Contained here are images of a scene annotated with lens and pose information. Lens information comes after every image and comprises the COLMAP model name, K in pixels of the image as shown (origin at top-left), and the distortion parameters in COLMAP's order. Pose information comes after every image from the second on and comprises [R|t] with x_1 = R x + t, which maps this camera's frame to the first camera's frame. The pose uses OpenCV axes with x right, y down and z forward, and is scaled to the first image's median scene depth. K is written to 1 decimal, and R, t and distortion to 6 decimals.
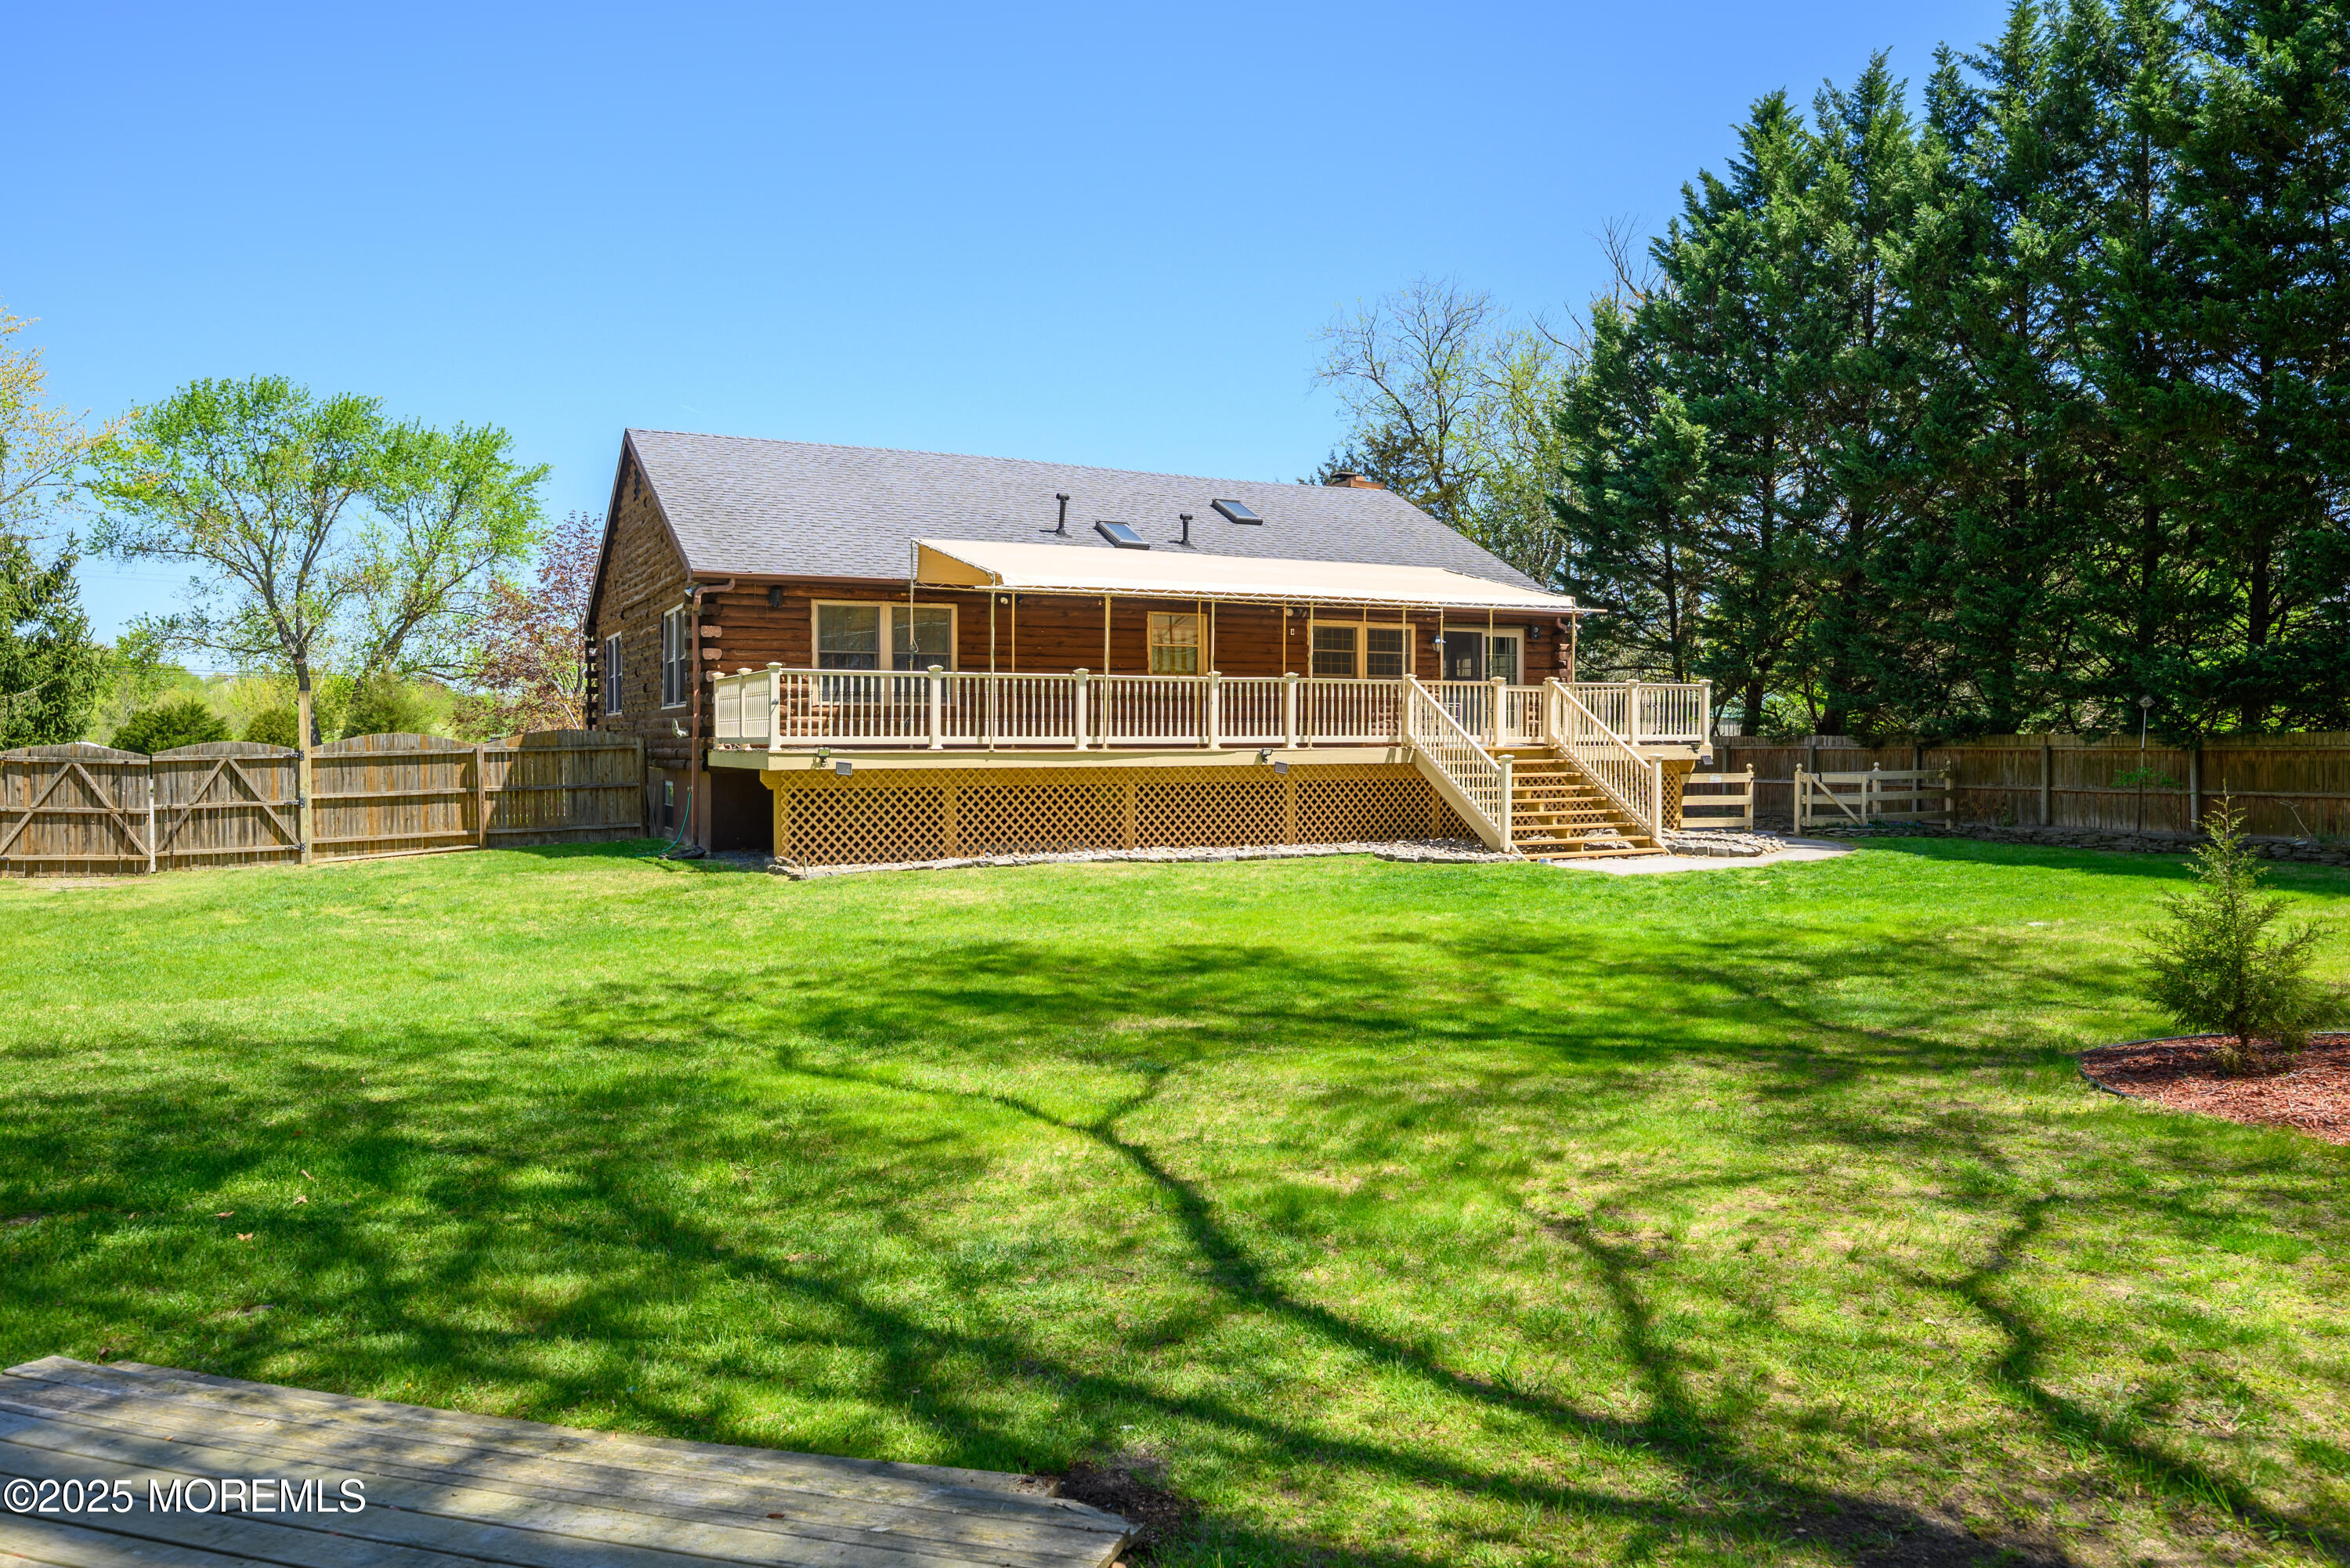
lens RADIAL K [[1620.4, 0, 1149.8], [0, 1620.4, 766.4], [0, 0, 1]] dist [0.002993, -0.001459]
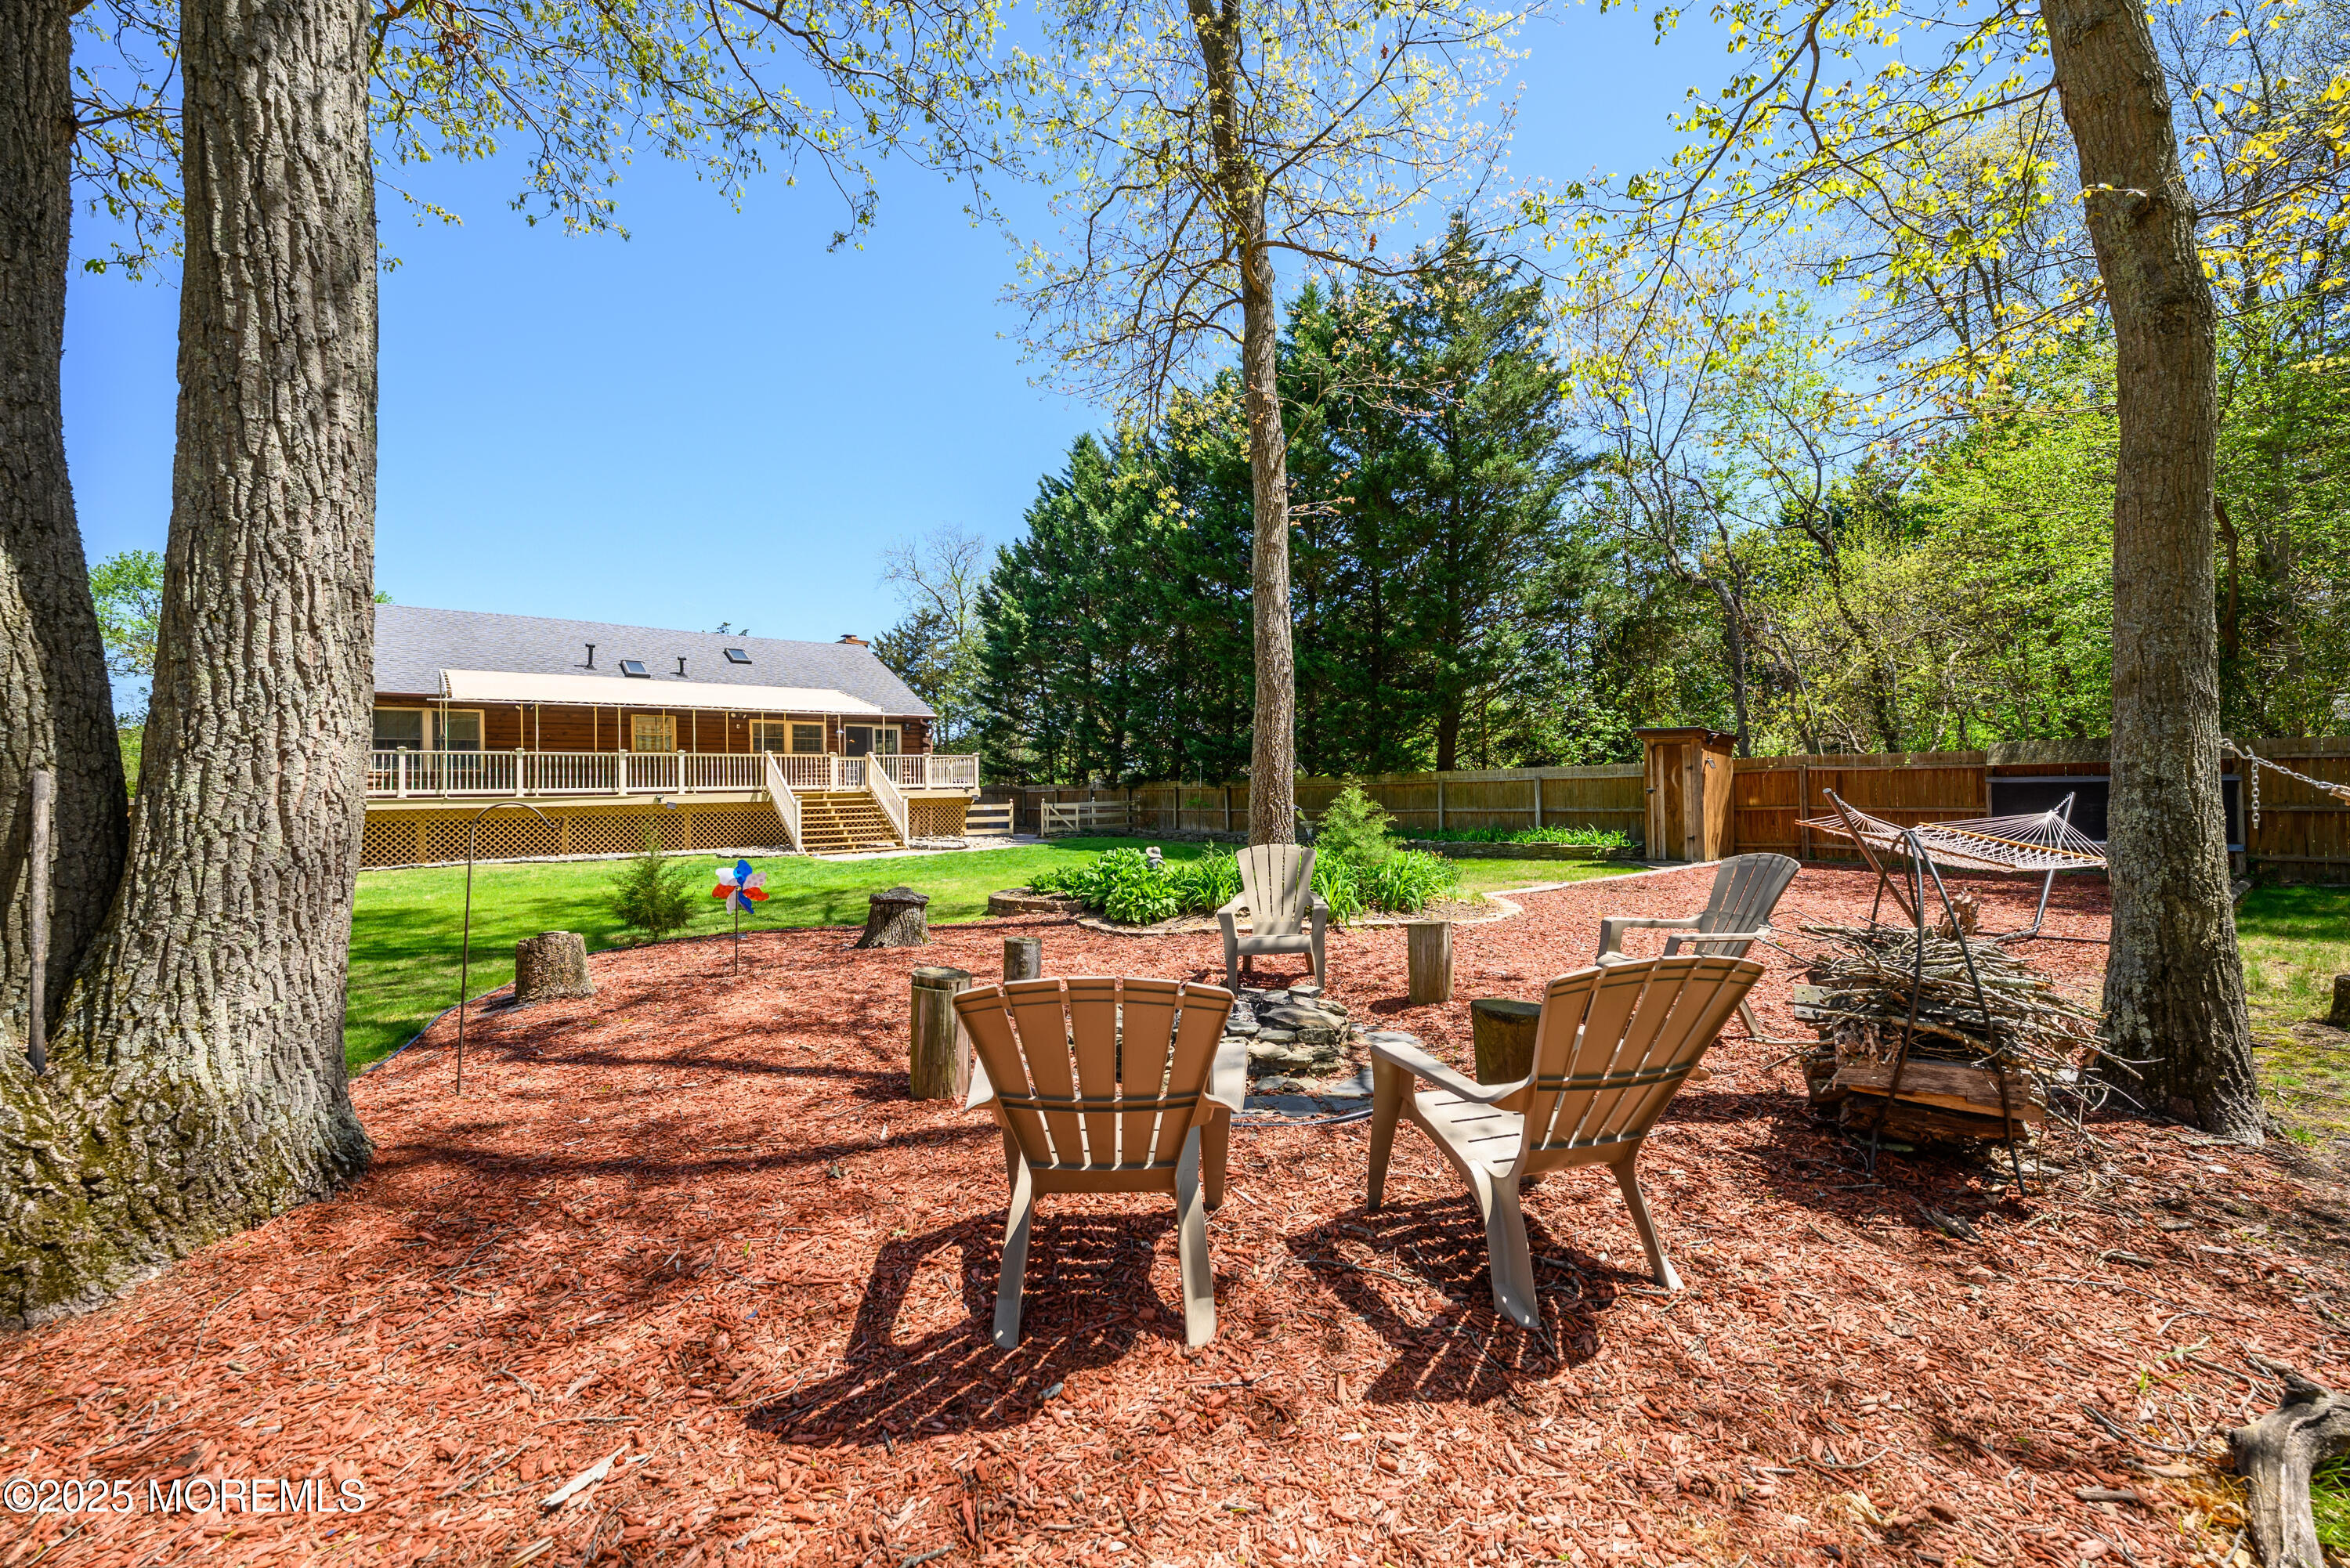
lens RADIAL K [[947.3, 0, 1175.5], [0, 947.3, 789.9], [0, 0, 1]] dist [-0.002349, 0.000935]
pose [[0.975272, -0.012569, 0.220648, 0.337646], [0.015634, 0.999804, -0.012148, 0.004140], [-0.220452, 0.015297, 0.975278, -0.088546]]
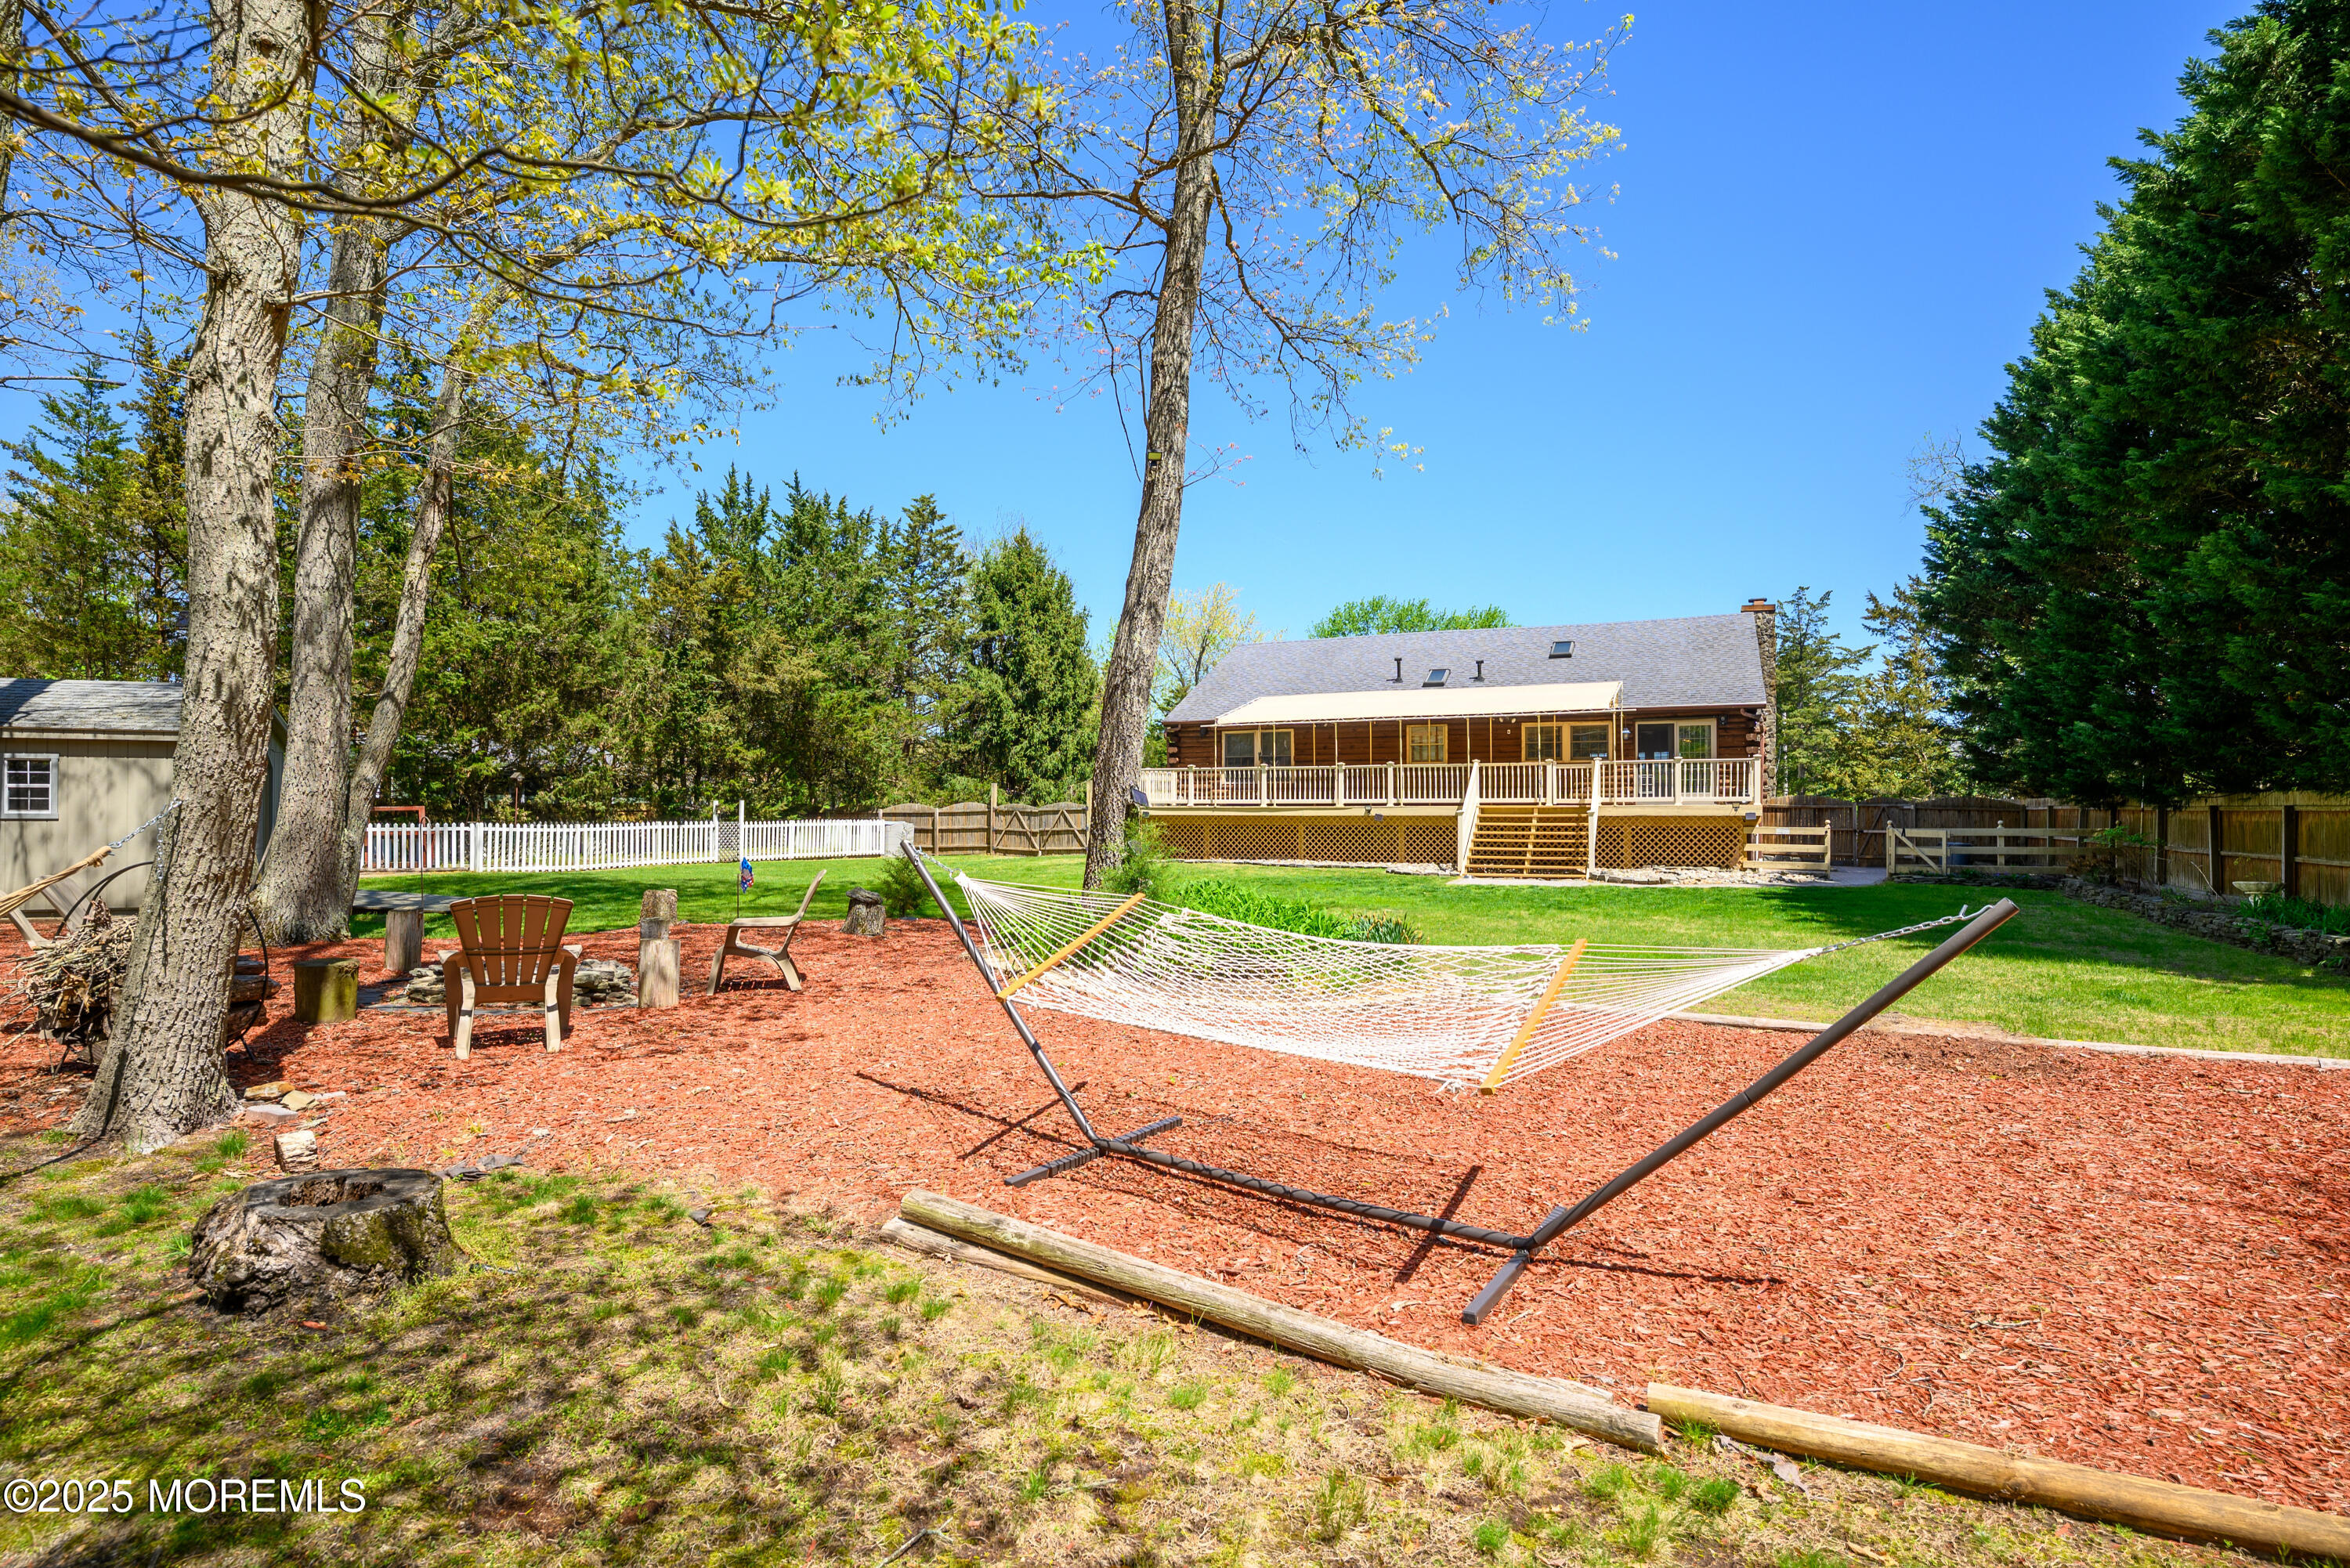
lens RADIAL K [[1200.5, 0, 1172.5], [0, 1200.5, 788.8], [0, 0, 1]] dist [0.002614, 0.000258]
pose [[0.633360, -0.008245, -0.773813, 0.823413], [-0.012984, 0.999689, -0.021278, 0.000608], [0.773748, 0.023524, 0.633056, 0.018180]]
